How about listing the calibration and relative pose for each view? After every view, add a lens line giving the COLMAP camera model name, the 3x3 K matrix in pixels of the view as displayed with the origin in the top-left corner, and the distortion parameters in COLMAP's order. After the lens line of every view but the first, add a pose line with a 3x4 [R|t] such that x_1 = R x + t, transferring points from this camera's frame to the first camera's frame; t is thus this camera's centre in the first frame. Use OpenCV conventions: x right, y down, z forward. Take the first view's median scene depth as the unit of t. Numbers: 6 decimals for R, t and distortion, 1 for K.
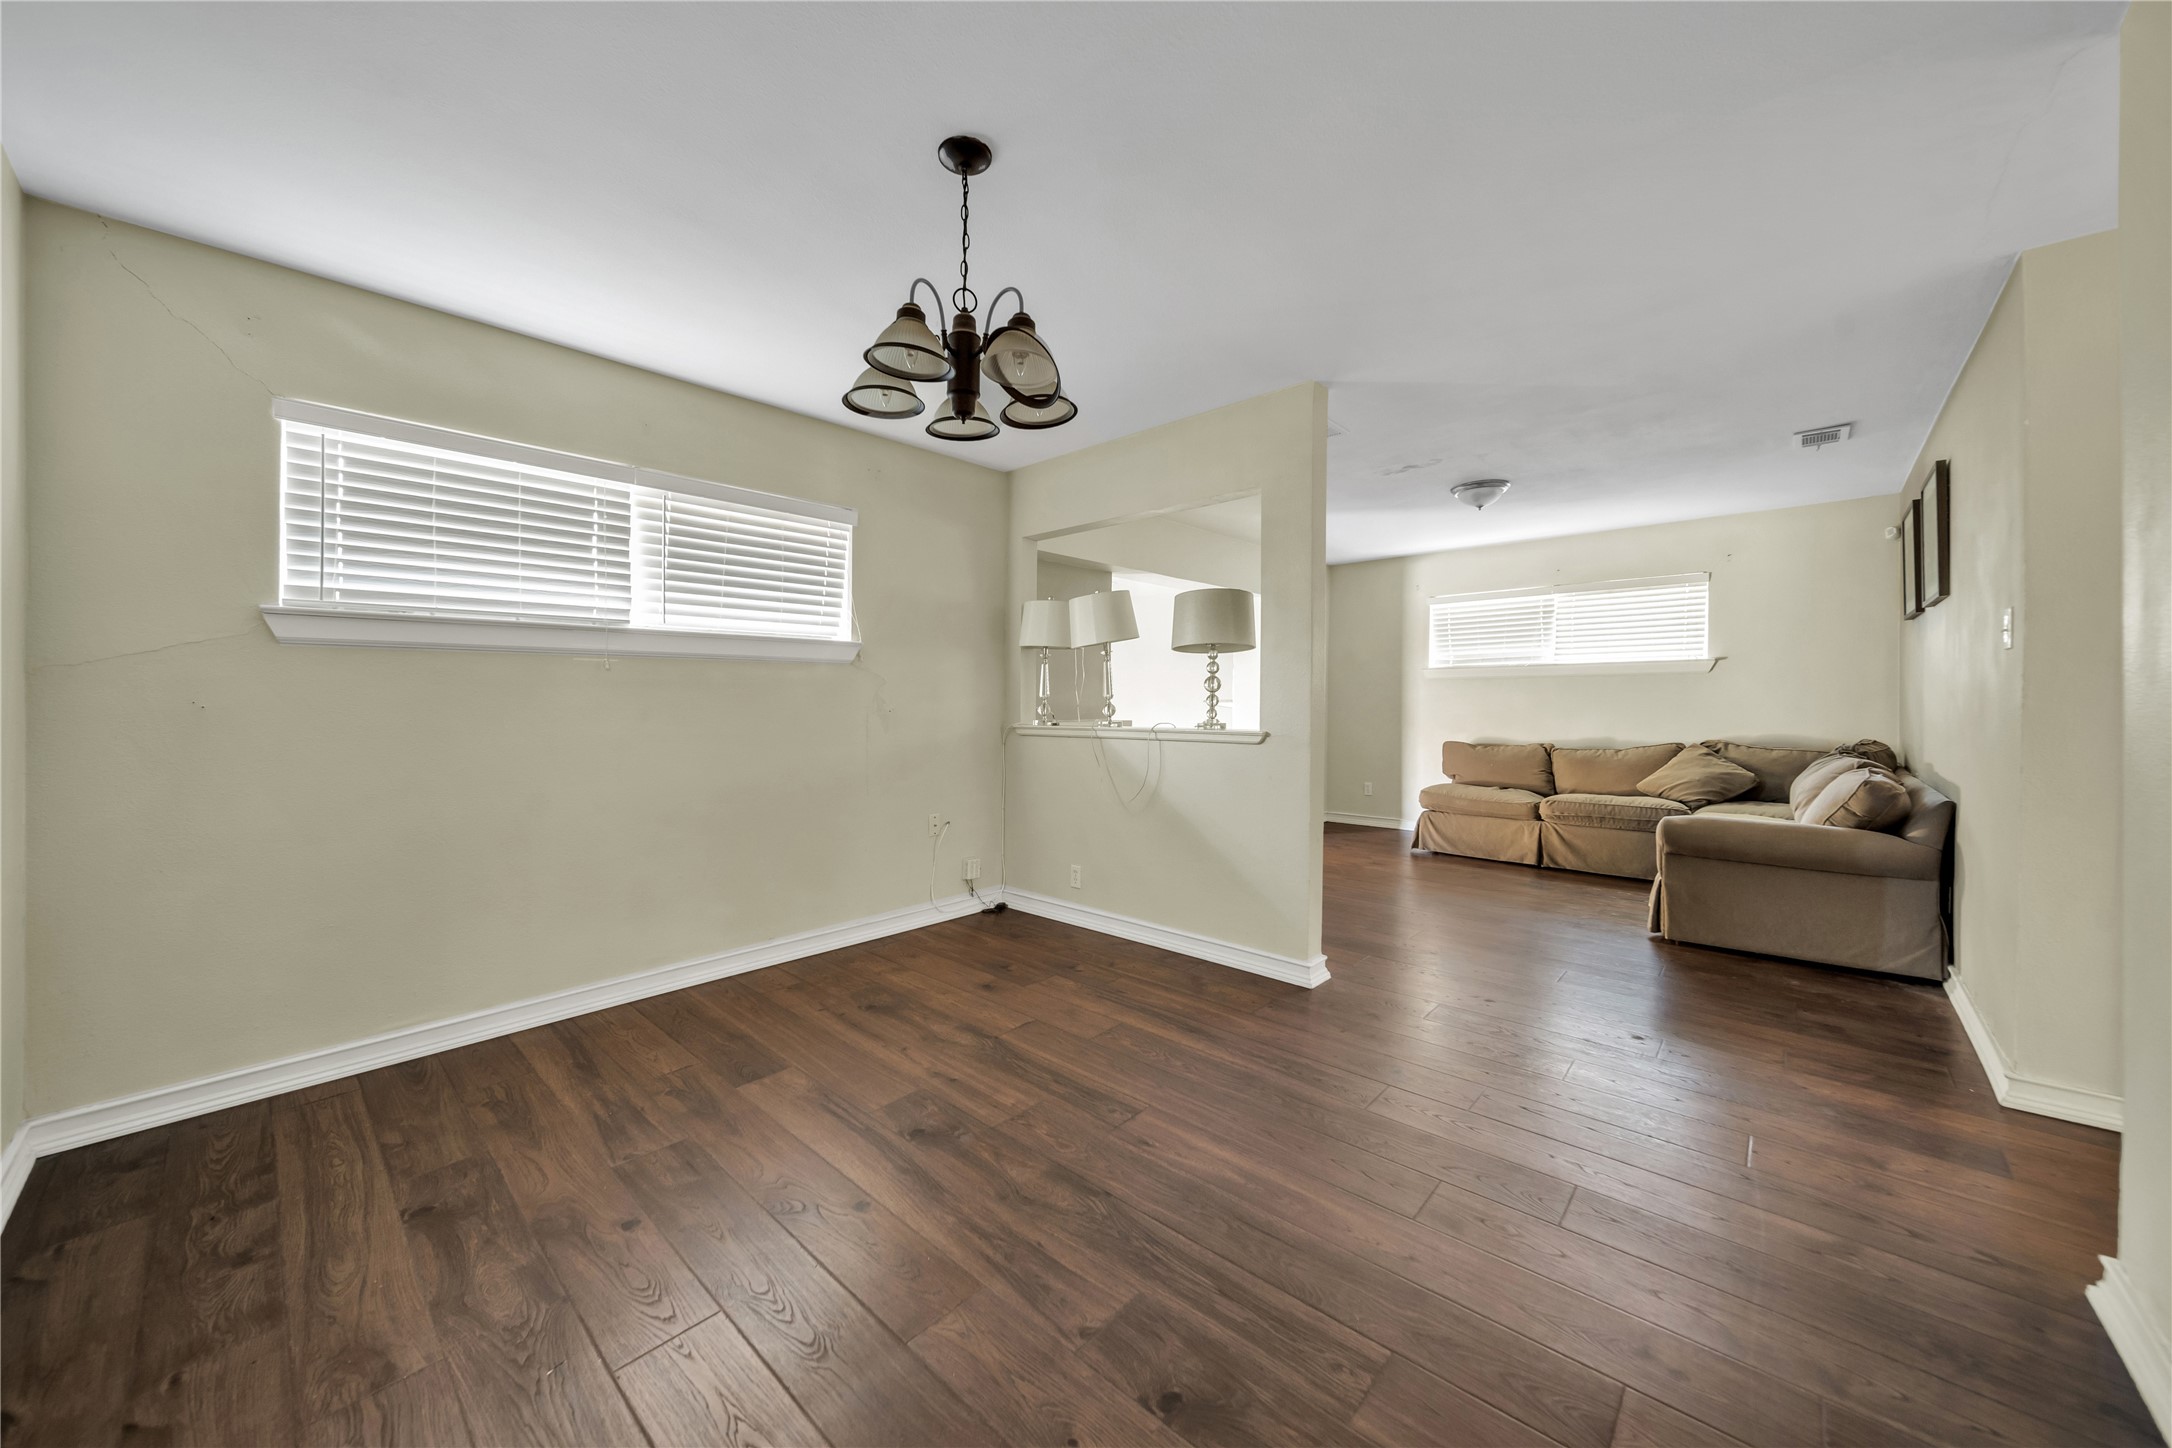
lens RADIAL K [[775.1, 0, 1078.9], [0, 775.1, 717.7], [0, 0, 1]] dist [-0.000115, 0.000005]
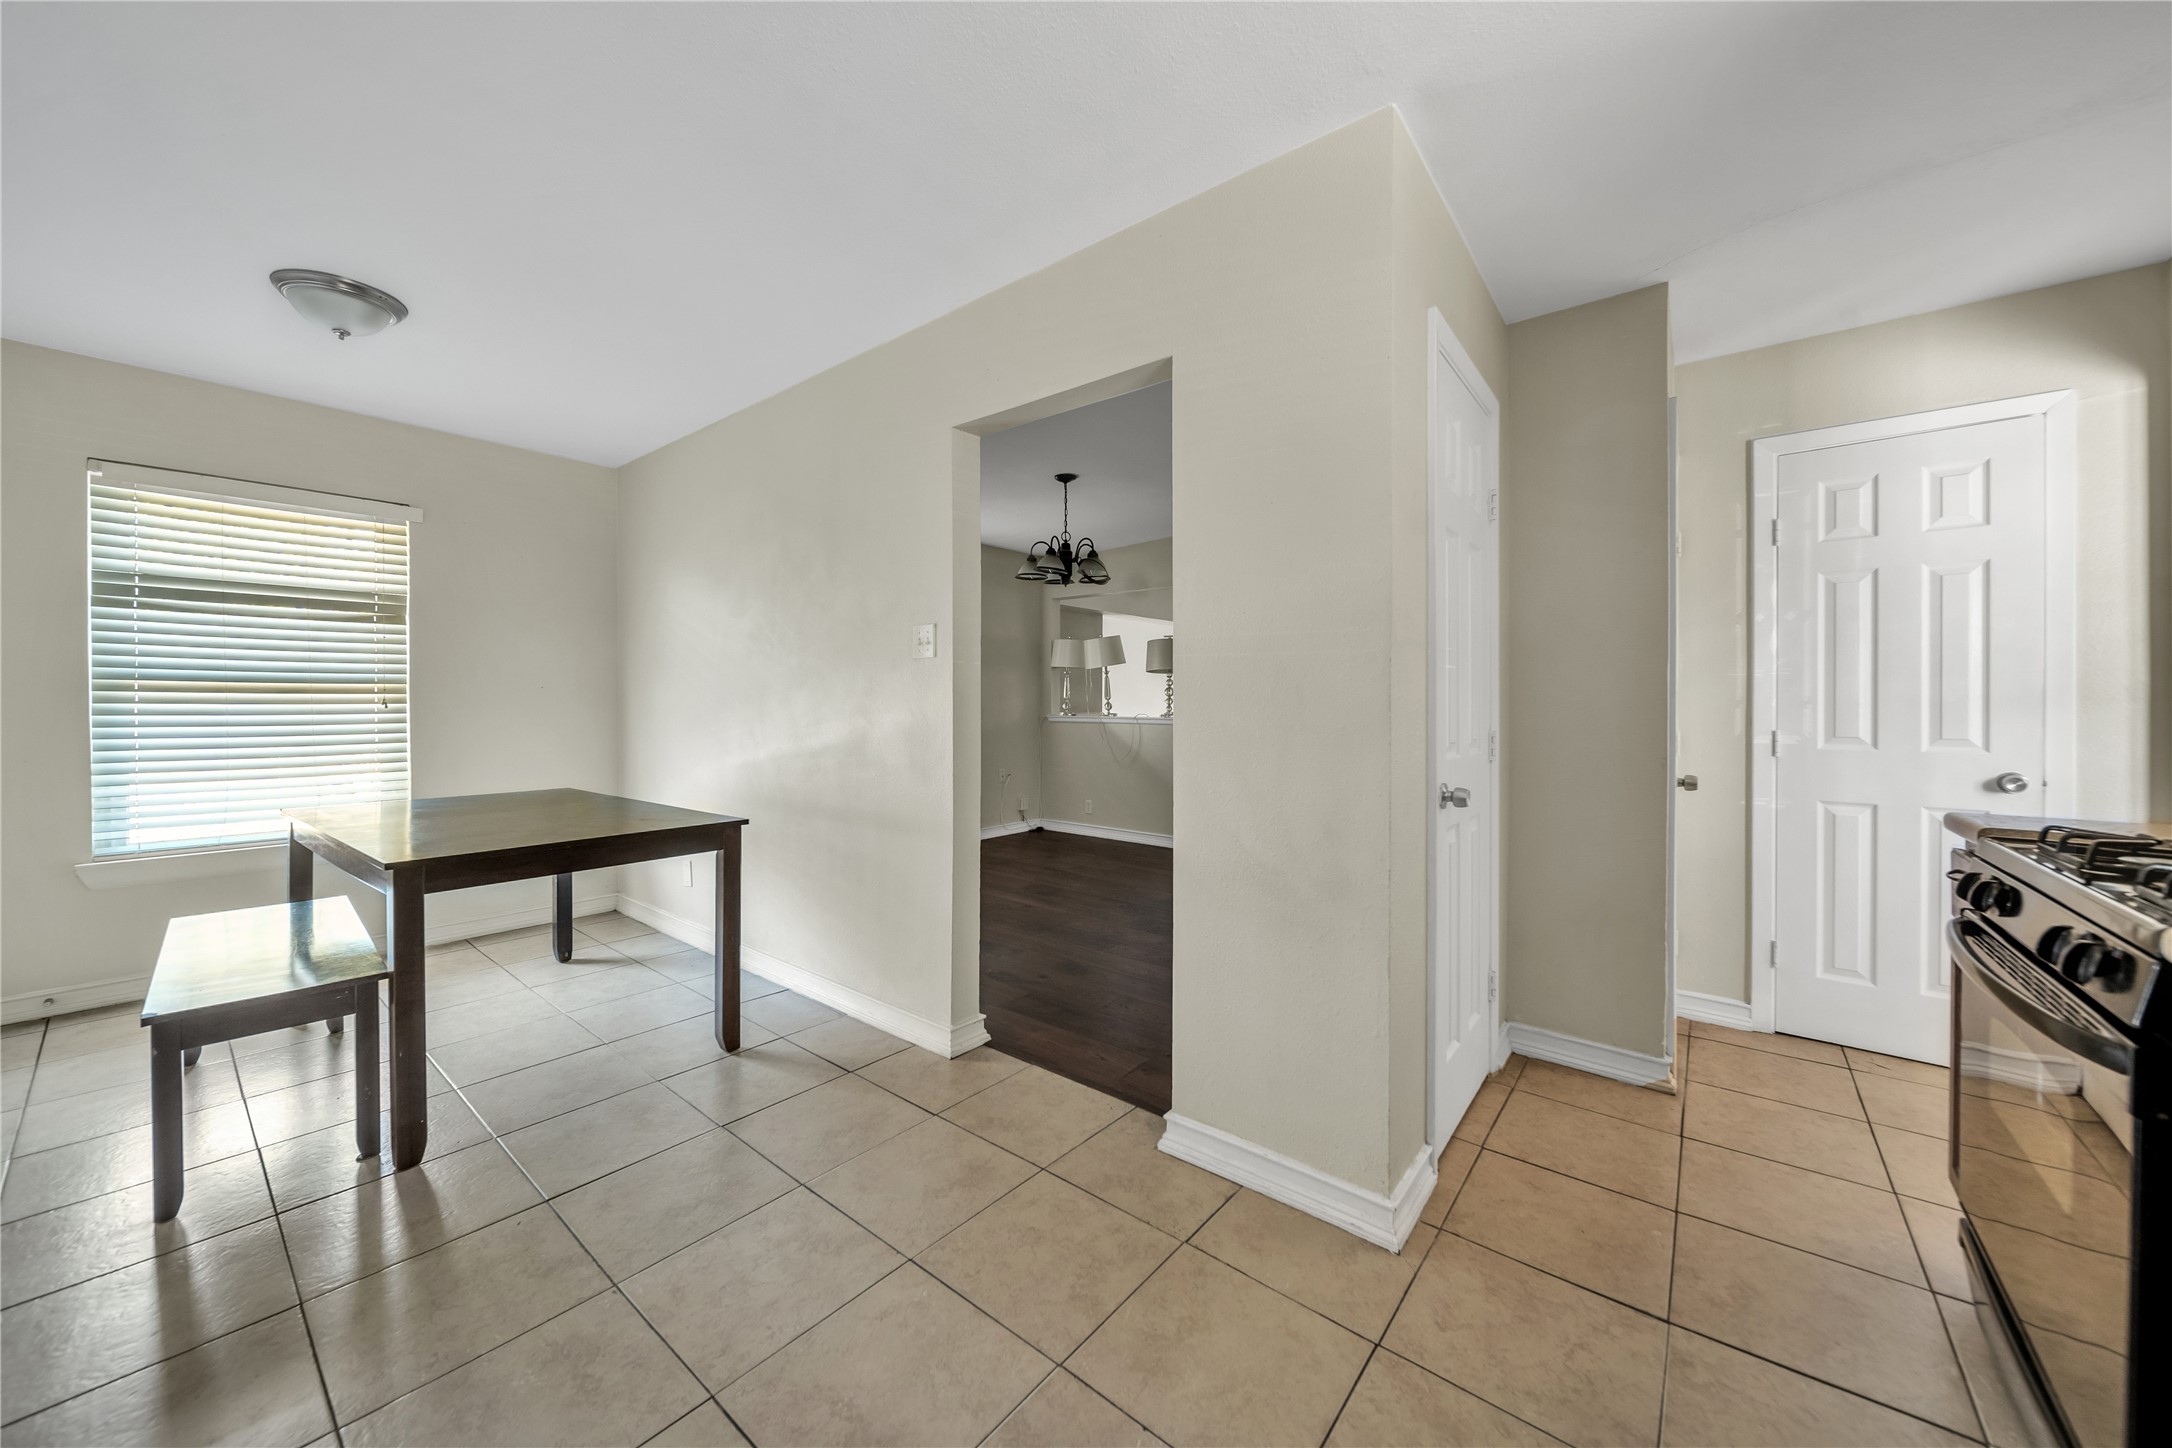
lens RADIAL K [[775.1, 0, 1090.9], [0, 775.1, 715.6], [0, 0, 1]] dist [-0.000115, 0.000005]
pose [[0.997685, -0.005447, 0.067787, -0.108455], [0.005154, 0.999977, 0.004488, 0.001613], [-0.067810, -0.004128, 0.997690, -0.646205]]
